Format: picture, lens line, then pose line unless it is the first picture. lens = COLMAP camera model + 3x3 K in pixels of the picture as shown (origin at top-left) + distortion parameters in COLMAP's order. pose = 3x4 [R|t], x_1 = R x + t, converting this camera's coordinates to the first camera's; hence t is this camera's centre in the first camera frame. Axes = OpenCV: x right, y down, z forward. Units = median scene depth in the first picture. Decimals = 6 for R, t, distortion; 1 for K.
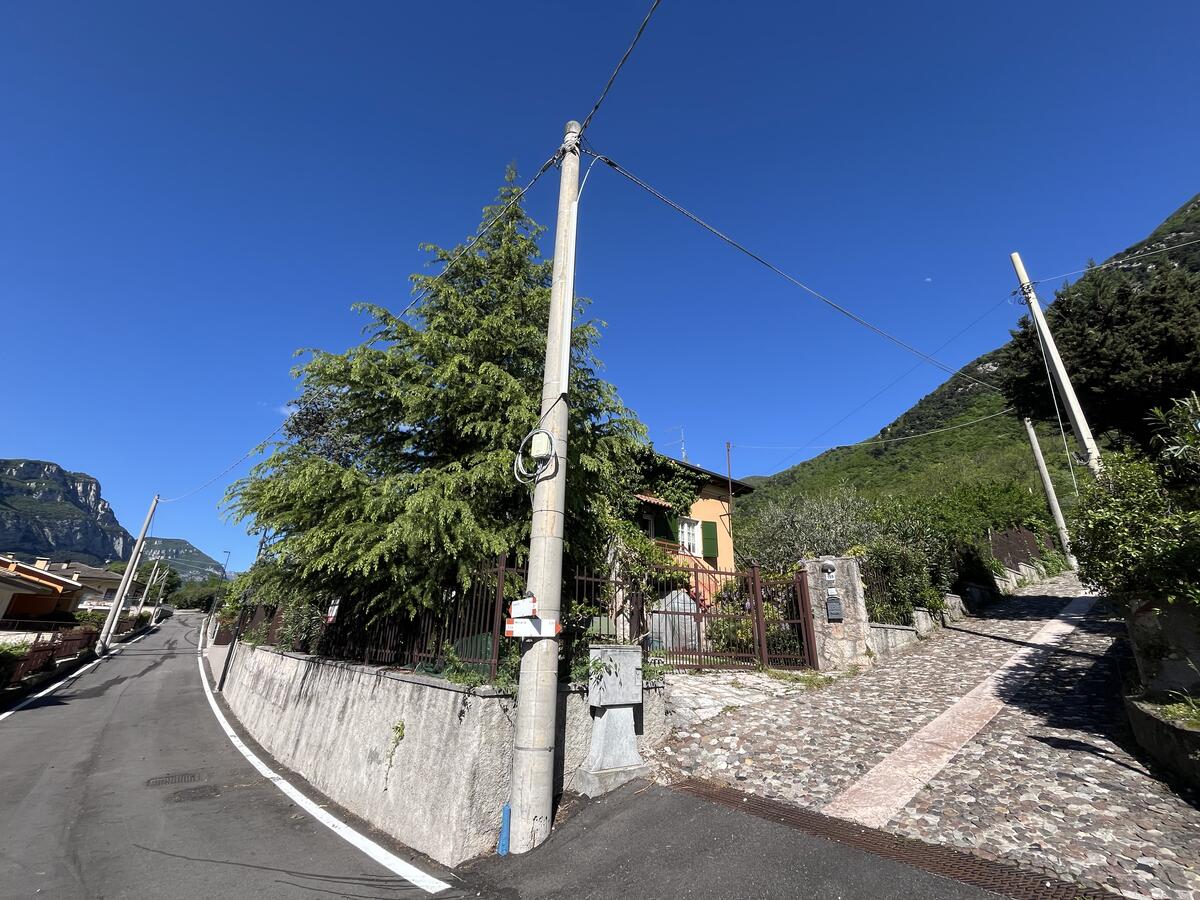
lens RADIAL K [[488.6, 0, 600.0], [0, 488.6, 450.0], [0, 0, 1]] dist [-0.001241, -0.000055]
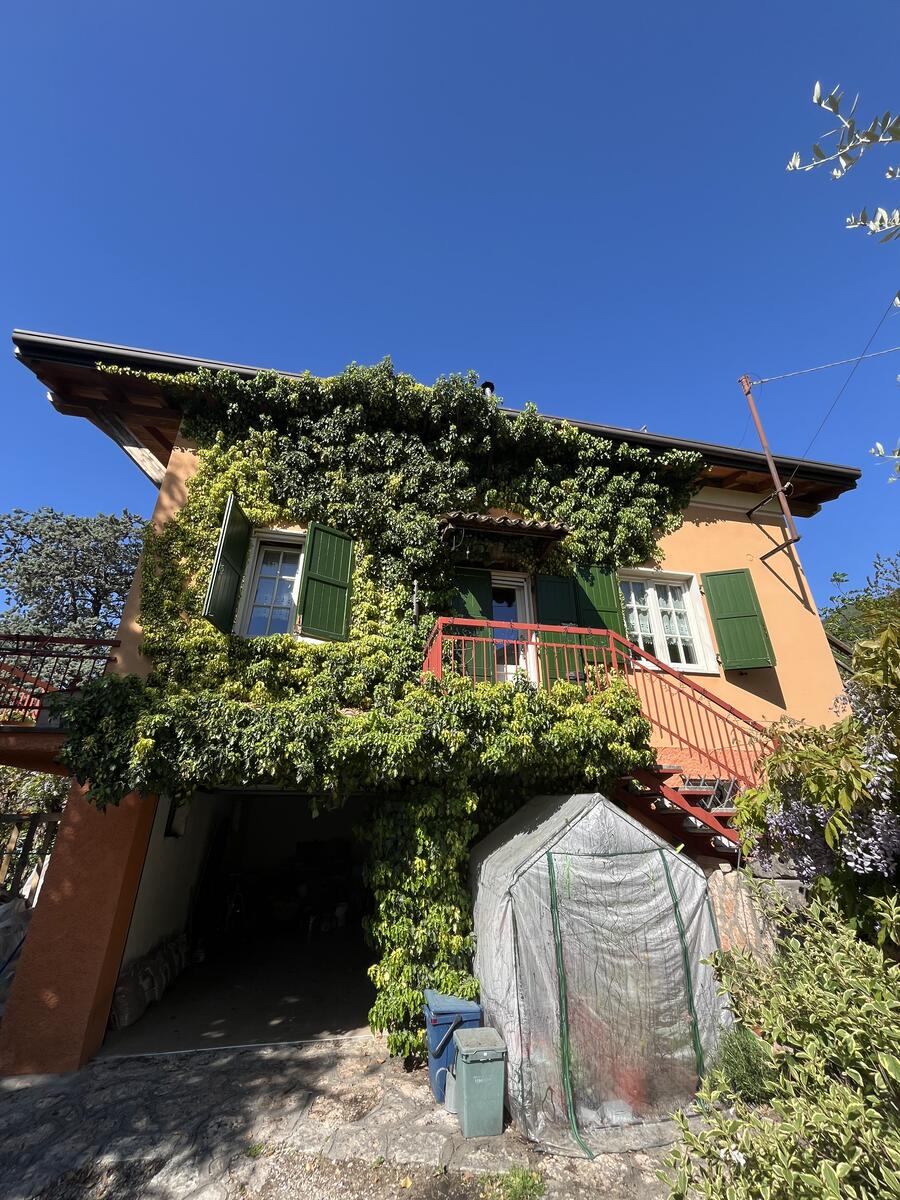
lens RADIAL K [[488.6, 0, 450.0], [0, 488.6, 600.0], [0, 0, 1]] dist [-0.001241, -0.000055]
pose [[0.903947, -0.206579, -0.374439, 0.173670], [0.185696, 0.978342, -0.091458, 0.163323], [0.385222, 0.013141, 0.922730, 0.600026]]
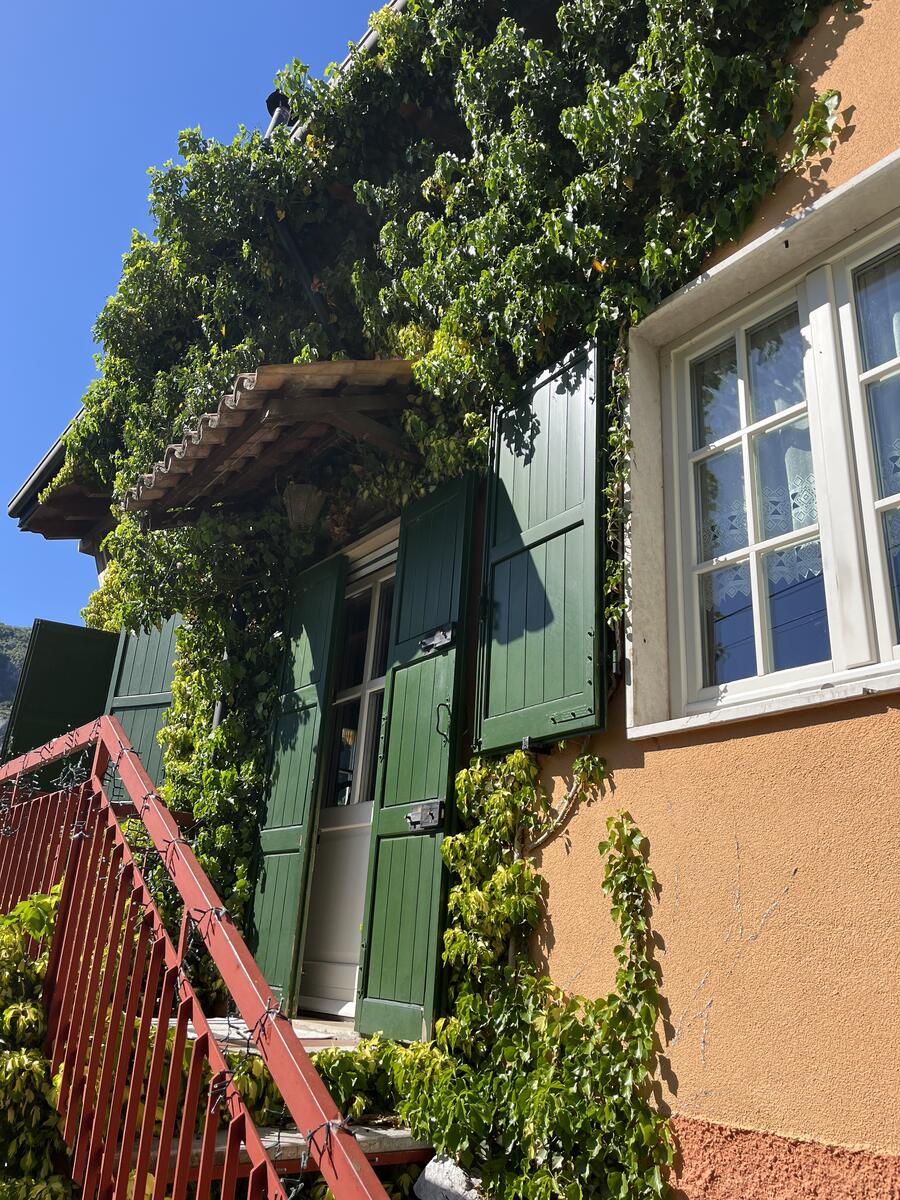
lens RADIAL K [[923.7, 0, 454.9], [0, 923.7, 592.5], [0, 0, 1]] dist [0.022082, -0.004900]
pose [[0.031362, -0.383109, -0.923171, 0.299150], [0.324035, 0.877638, -0.353205, 0.225593], [0.945525, -0.288062, 0.151665, 0.921241]]
